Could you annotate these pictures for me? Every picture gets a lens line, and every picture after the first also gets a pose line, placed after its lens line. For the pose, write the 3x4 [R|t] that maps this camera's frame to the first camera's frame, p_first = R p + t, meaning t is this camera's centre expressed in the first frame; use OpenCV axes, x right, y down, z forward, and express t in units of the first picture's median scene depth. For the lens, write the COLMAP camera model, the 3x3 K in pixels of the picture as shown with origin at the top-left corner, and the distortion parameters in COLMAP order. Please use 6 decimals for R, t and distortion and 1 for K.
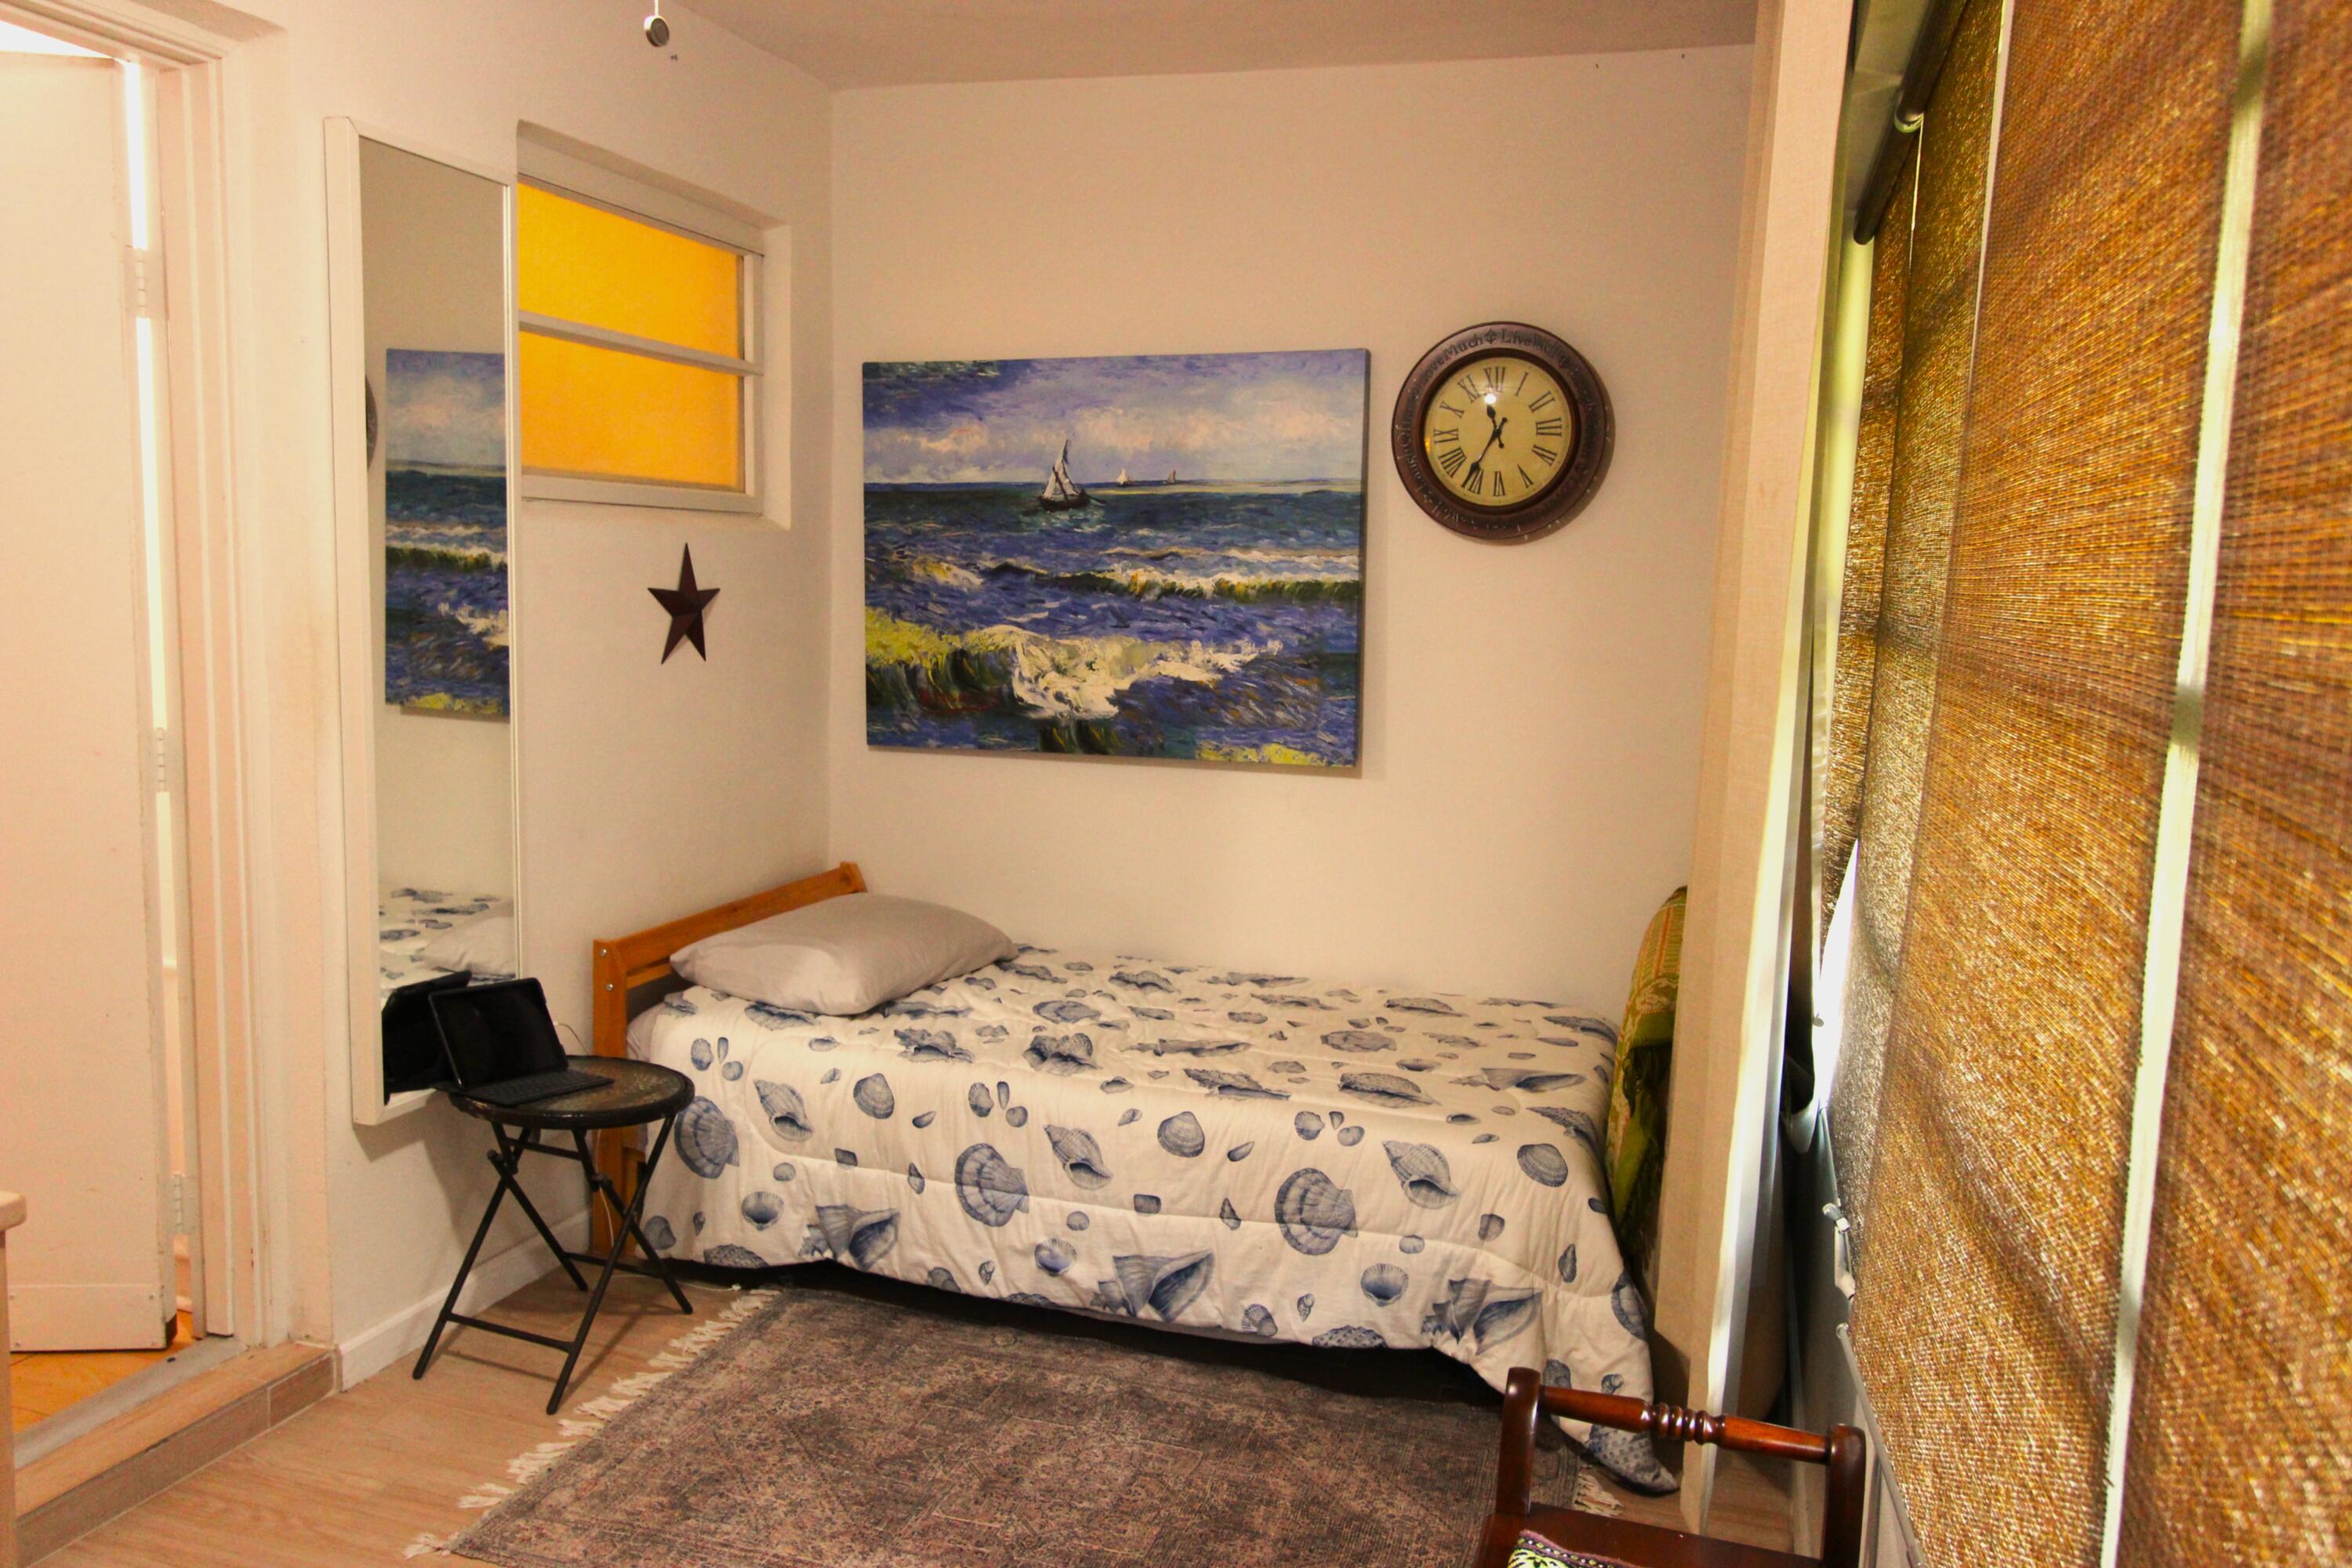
lens RADIAL K [[1759.8, 0, 1173.9], [0, 1759.8, 786.1], [0, 0, 1]] dist [-0.007587, 0.022026]
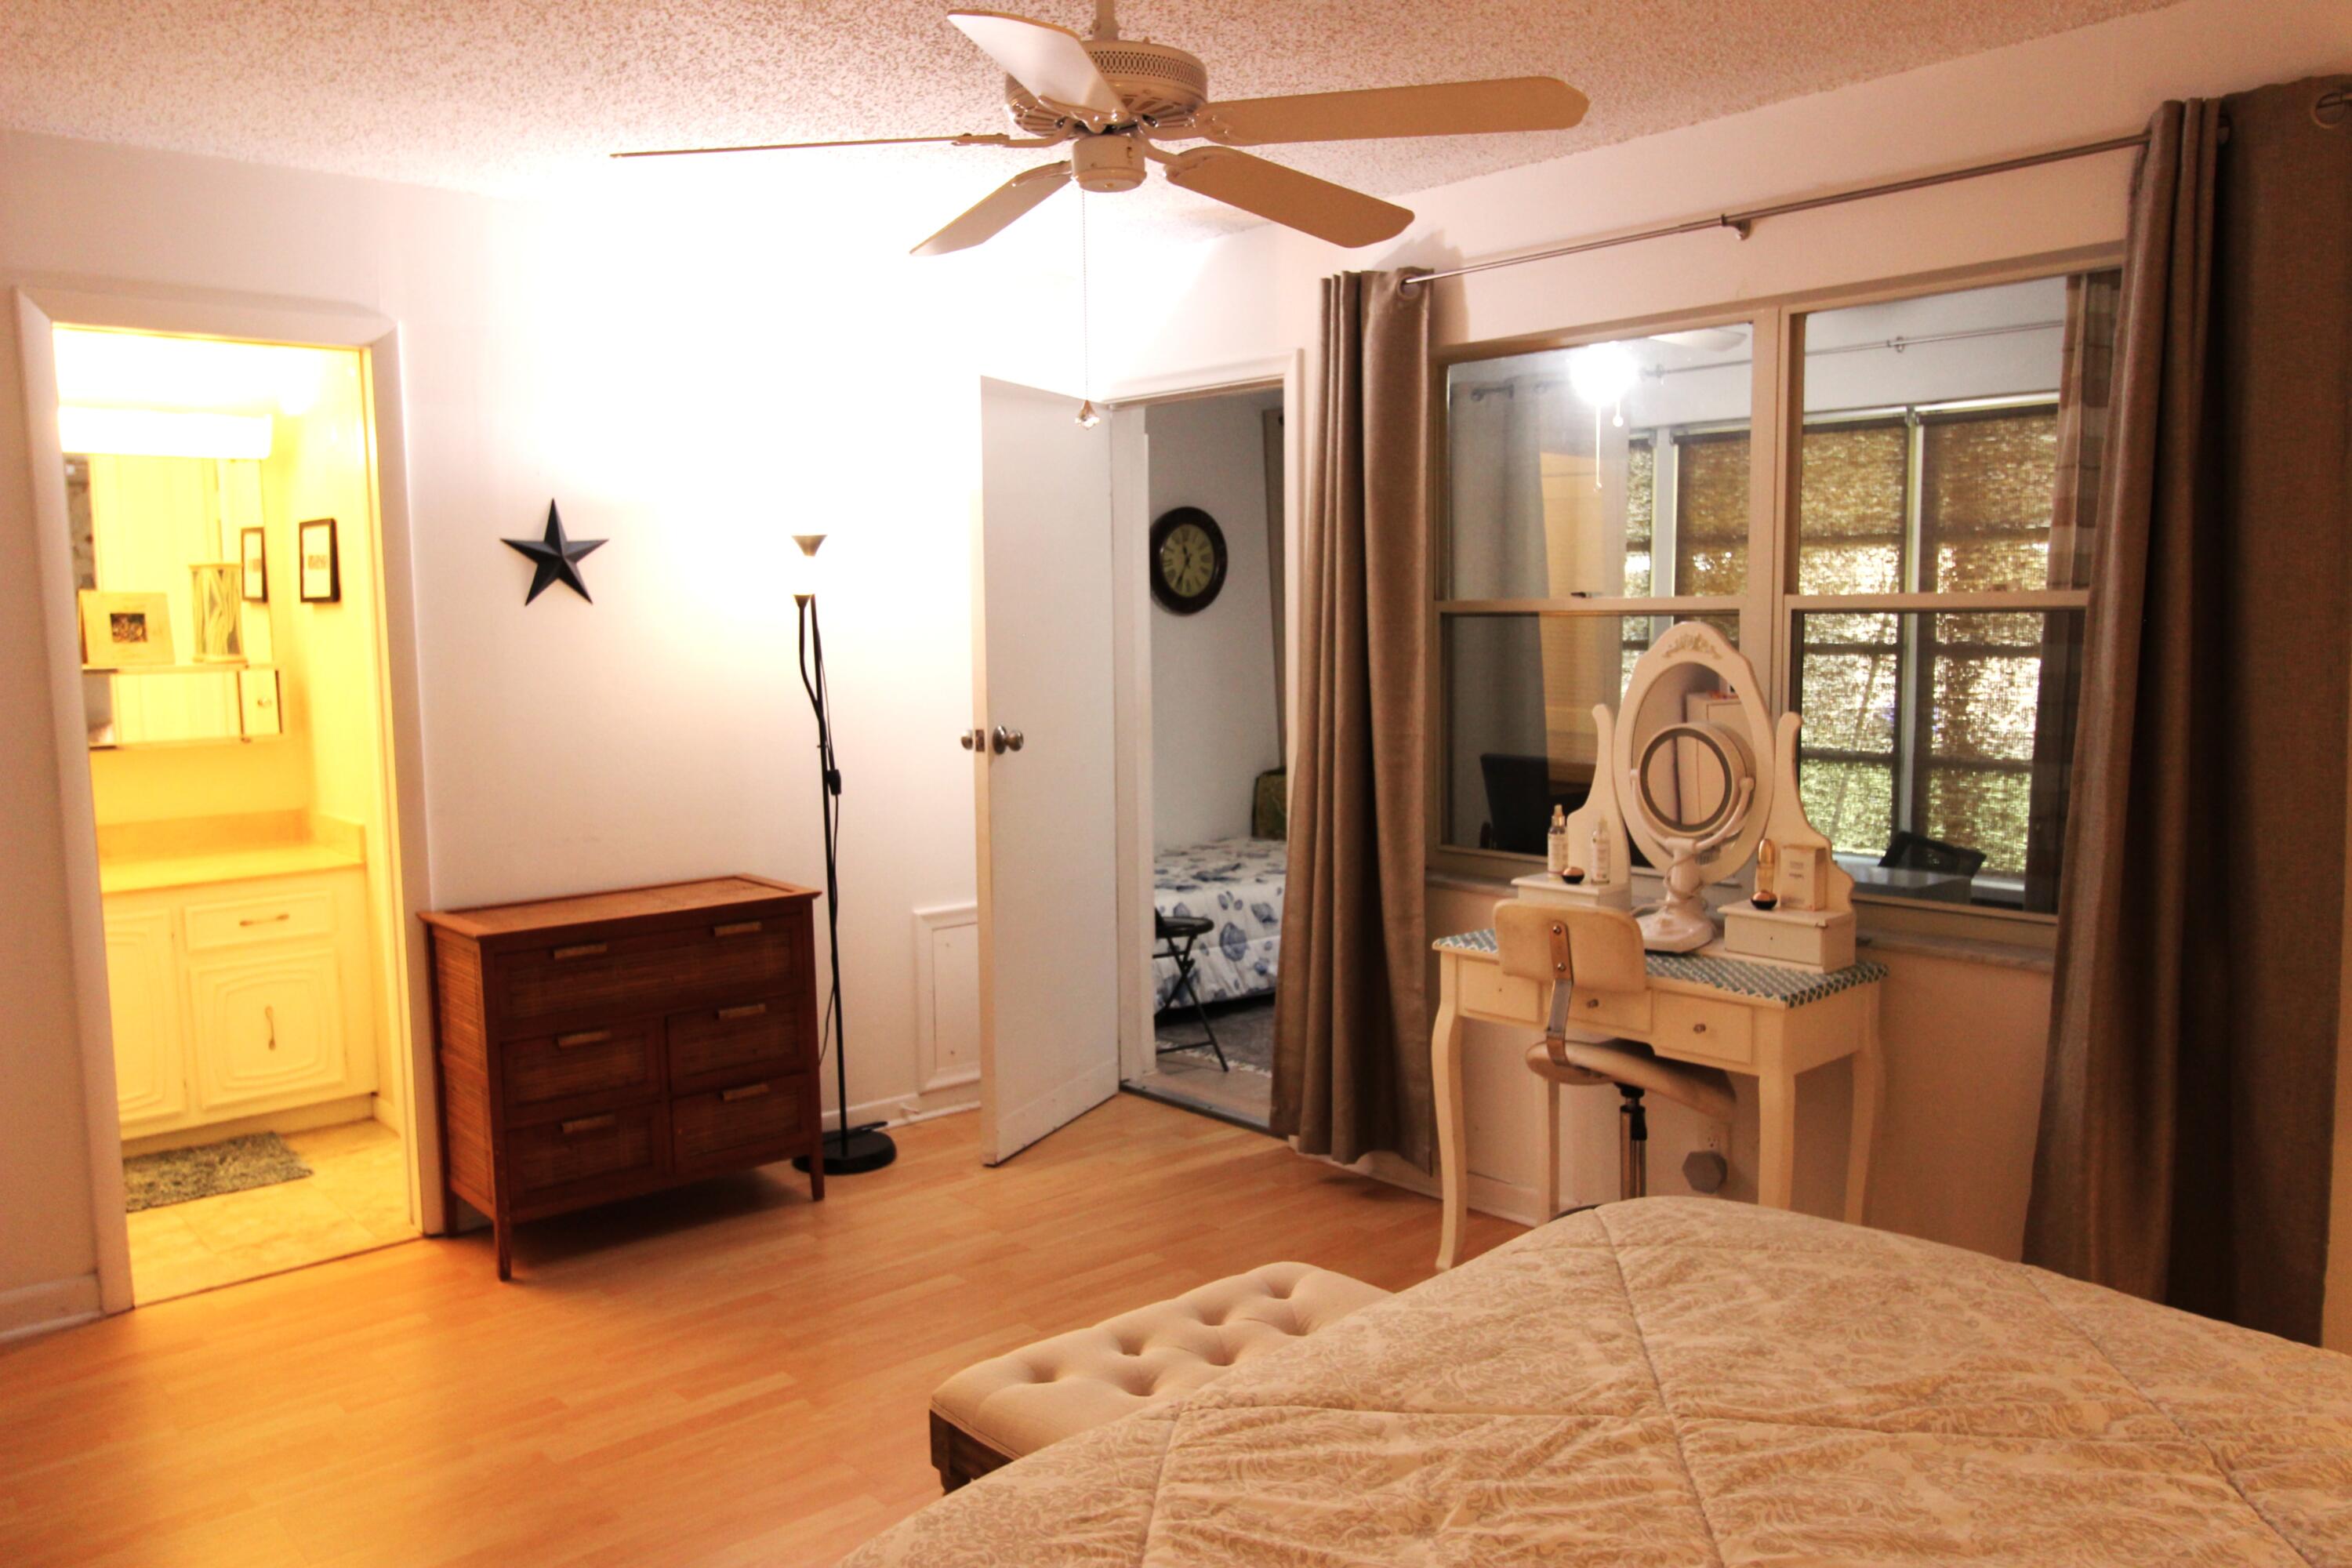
lens RADIAL K [[1759.8, 0, 1177.3], [0, 1759.8, 789.4], [0, 0, 1]] dist [-0.007587, 0.022026]
pose [[0.499306, -0.118954, 0.858221, -1.834282], [0.133875, 0.989227, 0.059224, -0.073428], [-0.856021, 0.085323, 0.509852, 0.010485]]
